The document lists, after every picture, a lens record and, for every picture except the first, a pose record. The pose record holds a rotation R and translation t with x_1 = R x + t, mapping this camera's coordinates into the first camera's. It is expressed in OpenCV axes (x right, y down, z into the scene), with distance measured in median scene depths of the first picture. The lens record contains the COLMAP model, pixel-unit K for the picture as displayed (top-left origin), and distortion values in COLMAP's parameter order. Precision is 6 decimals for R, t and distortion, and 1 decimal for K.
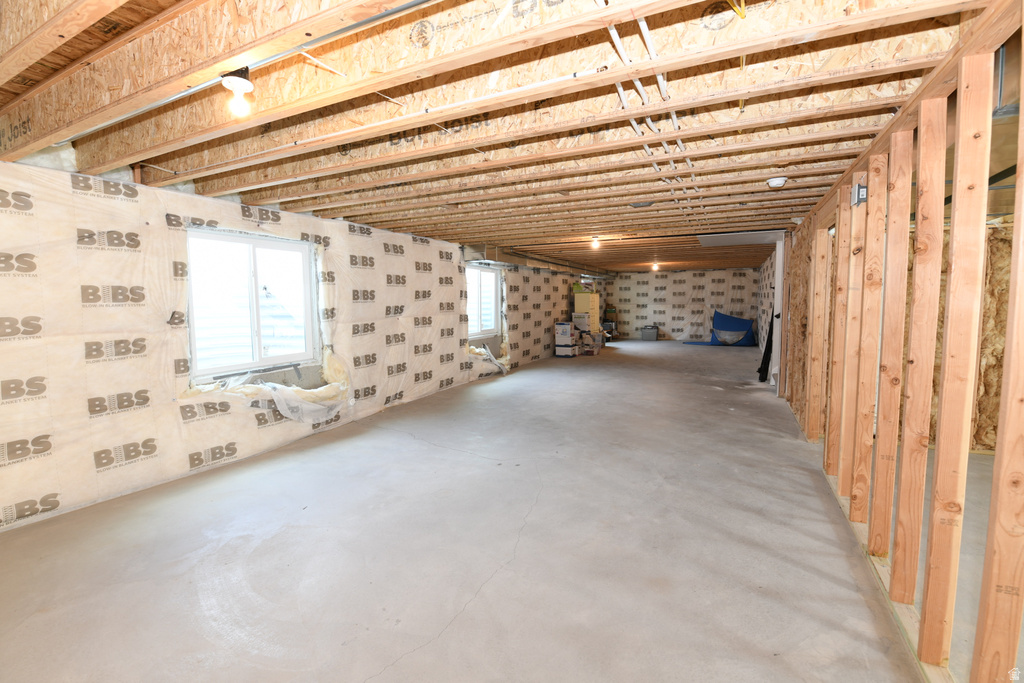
lens RADIAL K [[441.4, 0, 513.3], [0, 441.4, 336.2], [0, 0, 1]] dist [-0.003802, -0.009653]
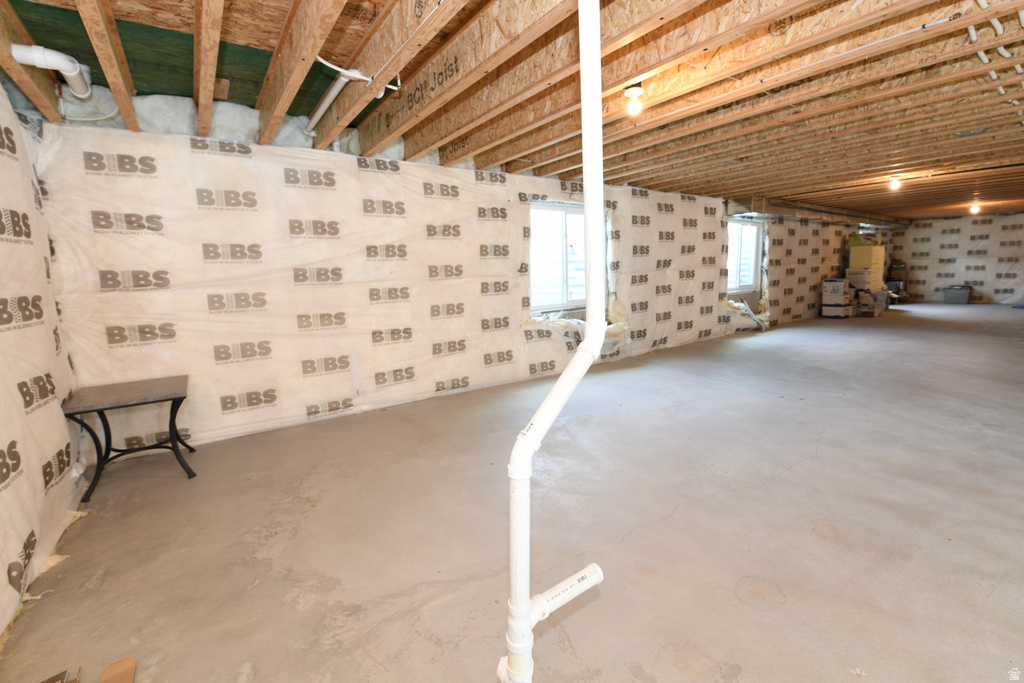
lens RADIAL K [[441.4, 0, 513.3], [0, 441.4, 336.2], [0, 0, 1]] dist [-0.003802, -0.009653]
pose [[0.884685, 0.044936, -0.464019, -0.080635], [-0.011408, 0.997132, 0.074815, 0.045297], [0.466050, -0.060894, 0.882661, -0.174889]]
